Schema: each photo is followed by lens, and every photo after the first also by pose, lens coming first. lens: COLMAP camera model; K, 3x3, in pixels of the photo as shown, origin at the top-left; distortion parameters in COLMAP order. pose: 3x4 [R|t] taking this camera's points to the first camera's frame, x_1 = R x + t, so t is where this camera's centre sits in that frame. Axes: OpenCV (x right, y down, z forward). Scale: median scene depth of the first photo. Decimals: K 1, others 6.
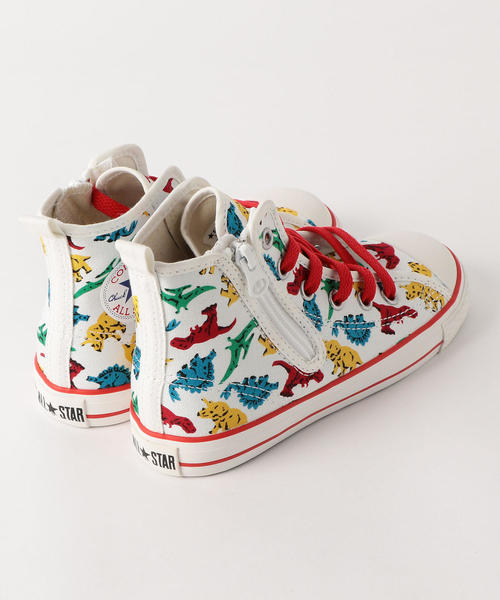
lens RADIAL K [[2336.8, 0, 250.4], [0, 2336.8, 299.7], [0, 0, 1]] dist [0.132692, 0.000000]
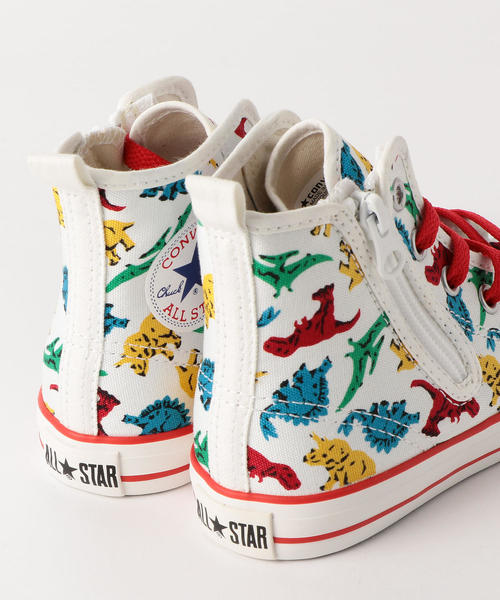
lens RADIAL K [[2336.8, 0, 249.5], [0, 2336.8, 300.5], [0, 0, 1]] dist [0.132692, 0.000000]
pose [[0.998480, -0.015801, 0.052794, -0.070056], [0.020839, 0.995135, -0.096289, 0.066247], [-0.051015, 0.097243, 0.993952, 0.343772]]
